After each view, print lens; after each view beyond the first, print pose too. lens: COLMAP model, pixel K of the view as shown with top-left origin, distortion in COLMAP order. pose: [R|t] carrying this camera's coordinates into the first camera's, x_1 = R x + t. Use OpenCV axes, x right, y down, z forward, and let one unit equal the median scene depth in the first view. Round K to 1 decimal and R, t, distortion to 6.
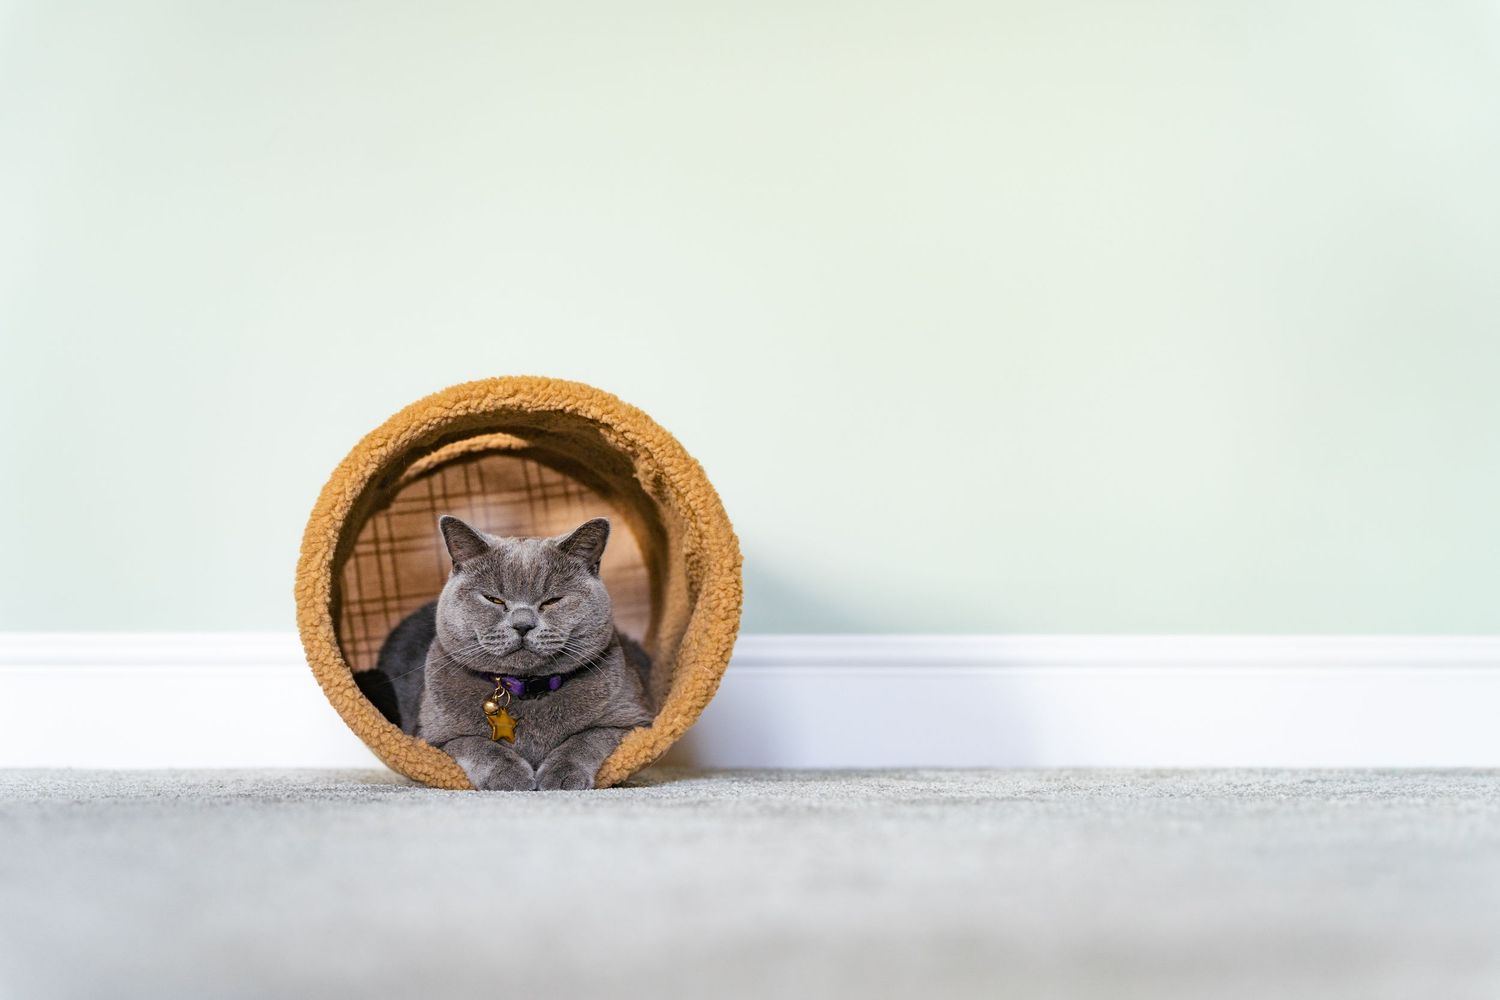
lens RADIAL K [[2125.0, 0, 741.2], [0, 2125.0, 517.4], [0, 0, 1]] dist [-0.009782, 0.052524]
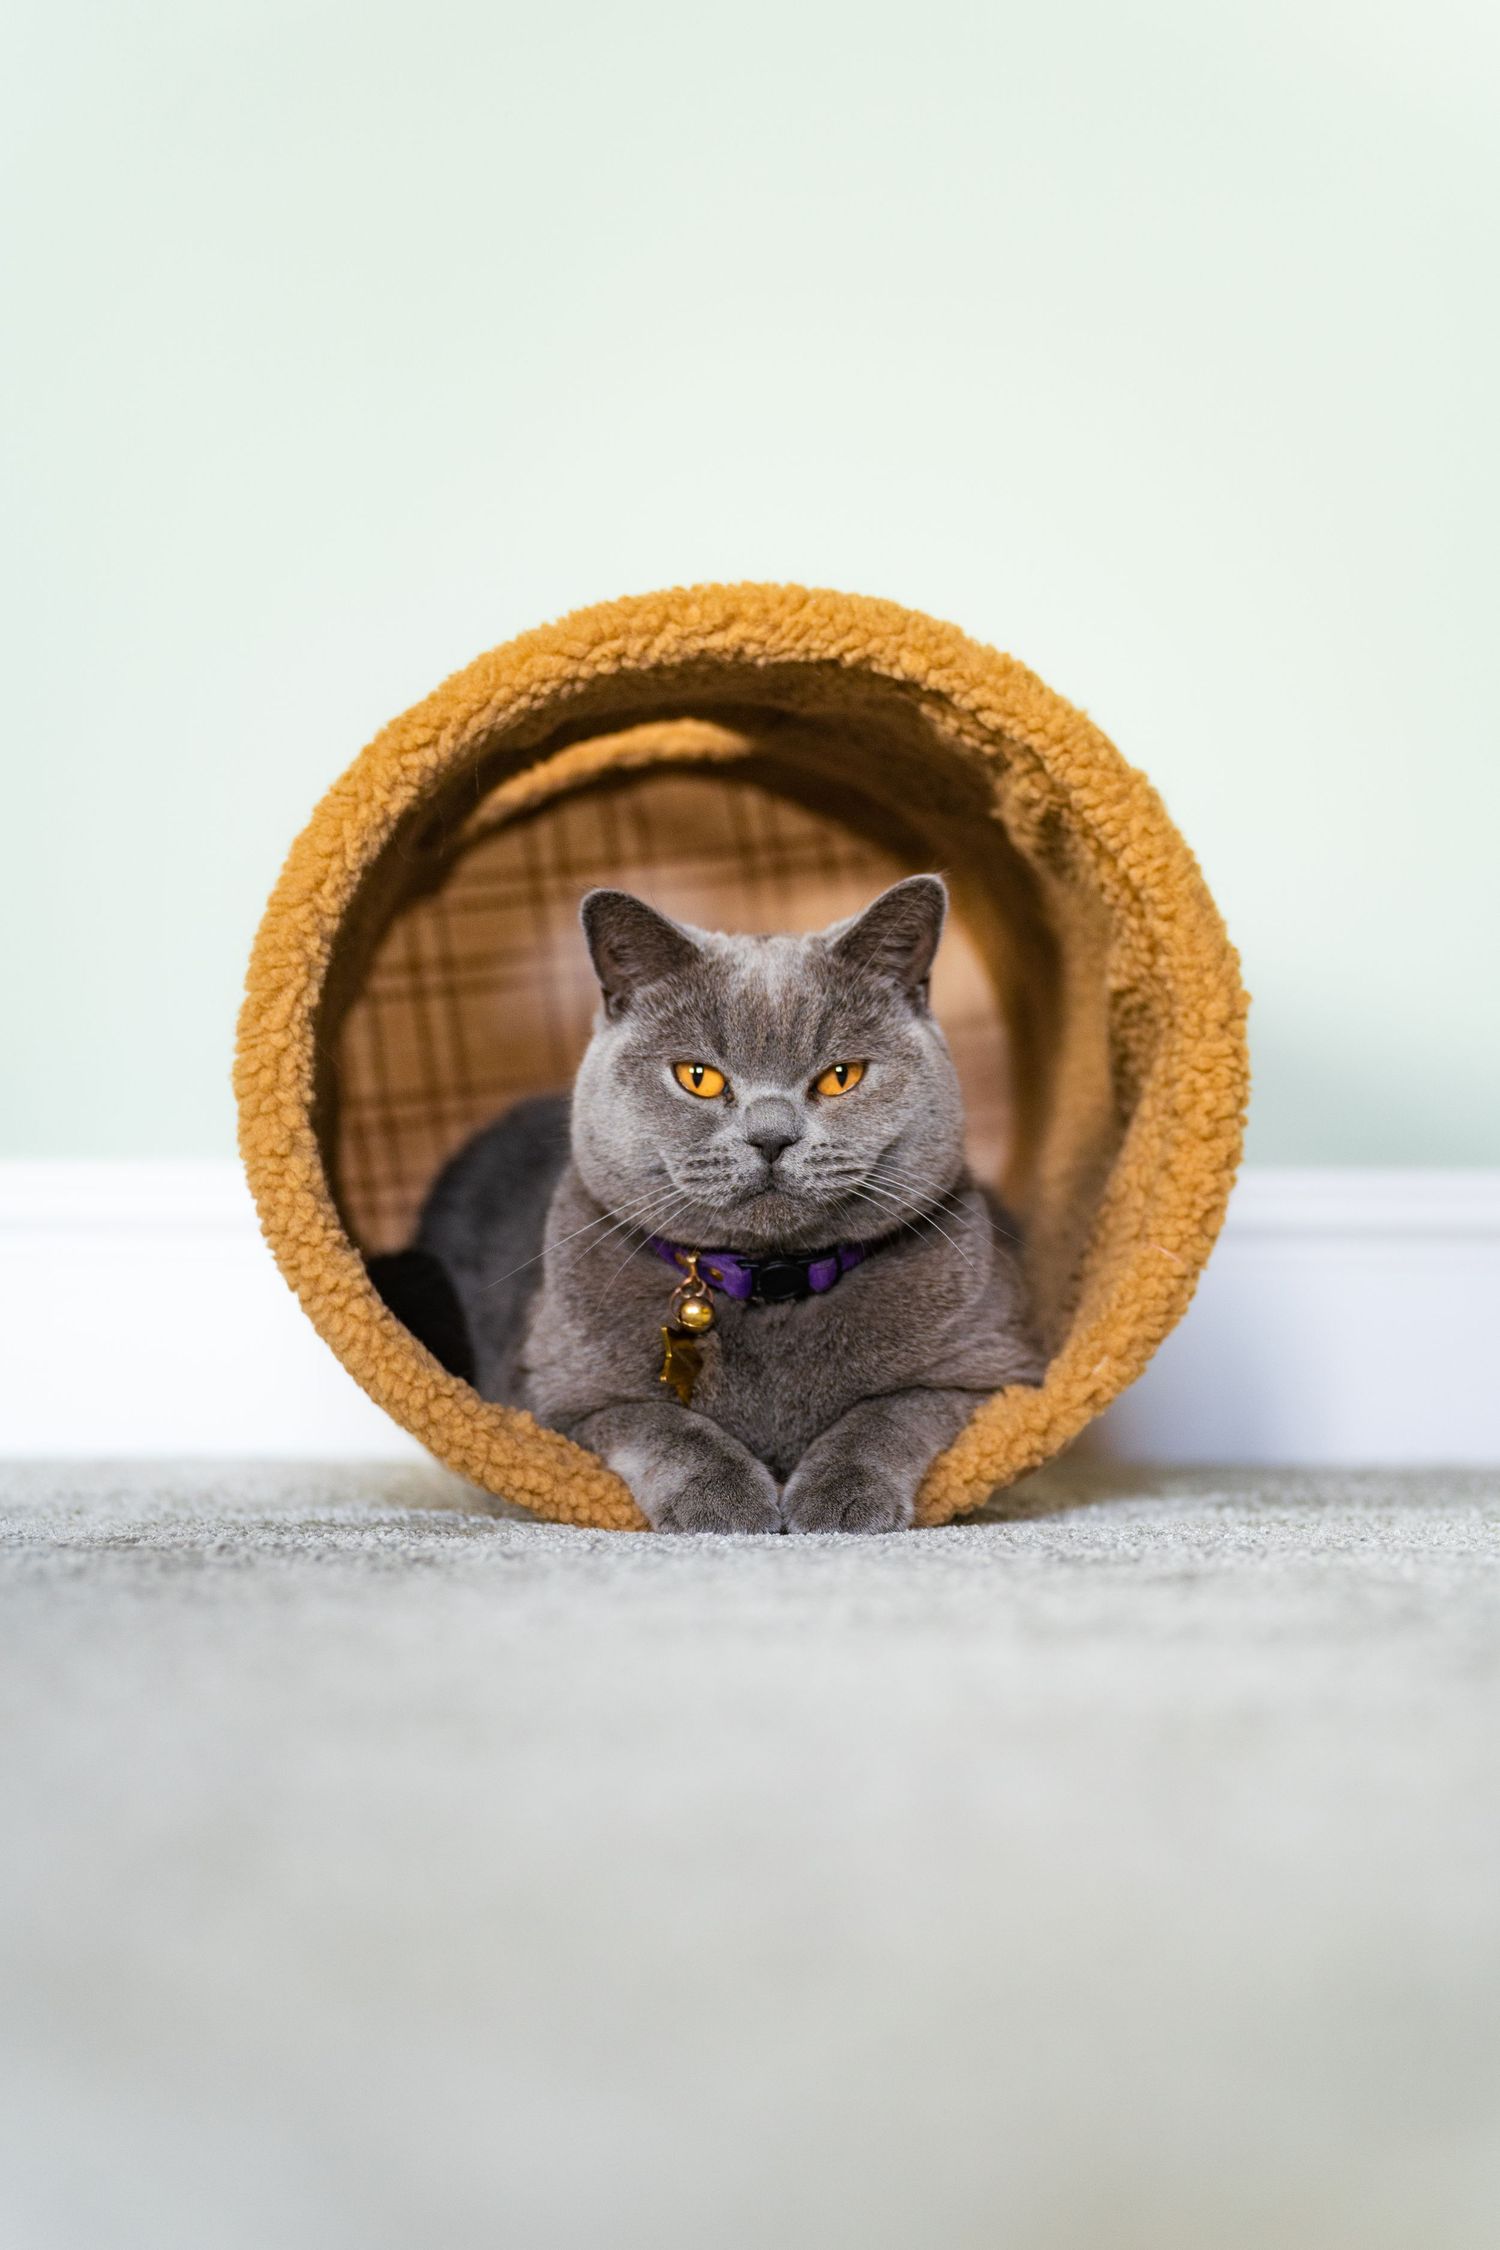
lens RADIAL K [[4176.7, 0, 864.5], [0, 4176.7, 1134.5], [0, 0, 1]] dist [-0.078202, -0.065732]
pose [[0.998077, -0.001402, -0.061973, -0.025420], [0.004419, 0.998810, 0.048572, 0.005082], [0.061831, -0.048752, 0.996895, 0.142038]]
